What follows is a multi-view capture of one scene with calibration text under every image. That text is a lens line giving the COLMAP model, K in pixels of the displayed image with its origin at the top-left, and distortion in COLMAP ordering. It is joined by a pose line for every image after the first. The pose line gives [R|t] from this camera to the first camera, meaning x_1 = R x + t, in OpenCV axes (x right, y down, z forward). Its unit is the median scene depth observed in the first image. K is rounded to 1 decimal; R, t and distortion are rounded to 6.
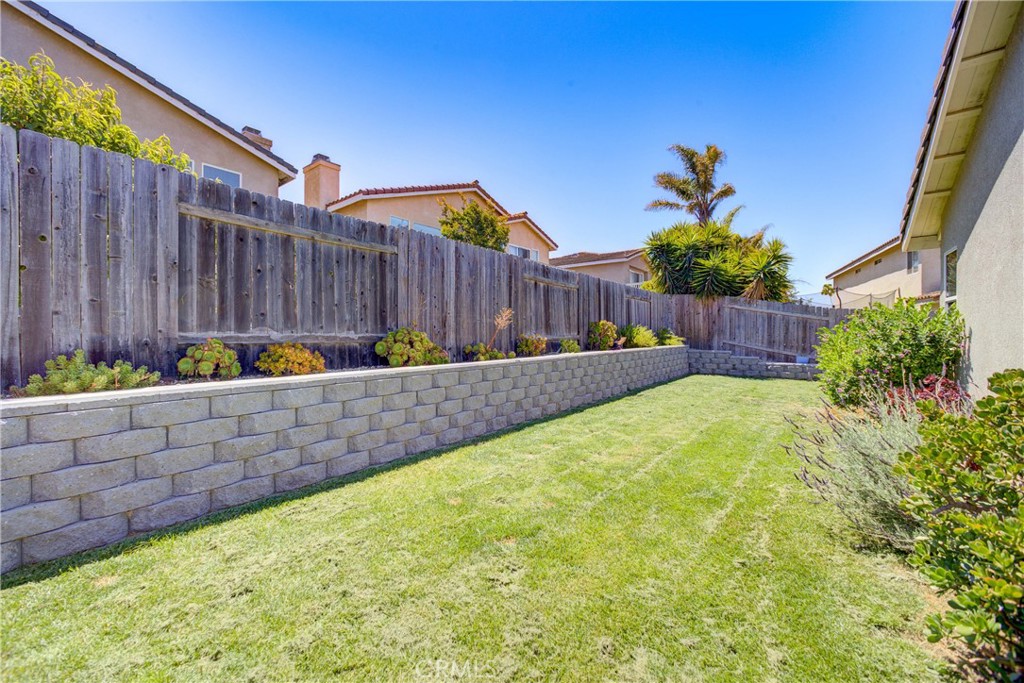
lens RADIAL K [[404.2, 0, 506.2], [0, 404.2, 335.7], [0, 0, 1]] dist [-0.021899, 0.009426]
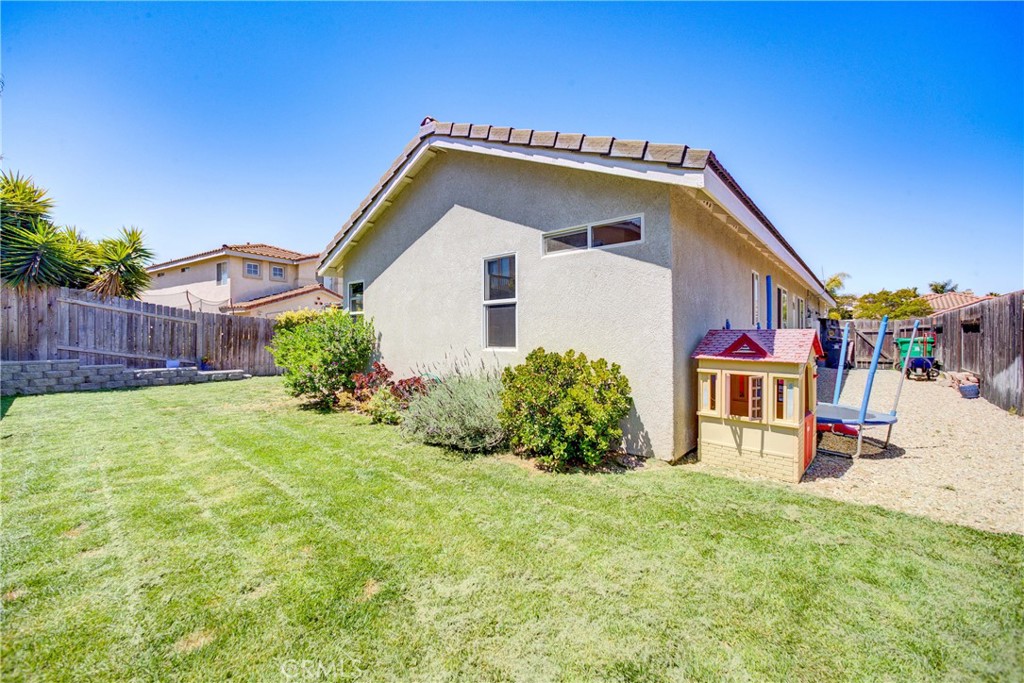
lens RADIAL K [[404.2, 0, 506.2], [0, 404.2, 335.7], [0, 0, 1]] dist [-0.021899, 0.009426]
pose [[0.043644, -0.000663, 0.999047, -0.170915], [0.008716, 0.999962, 0.000283, -0.000482], [-0.999009, 0.008696, 0.043648, 0.147582]]
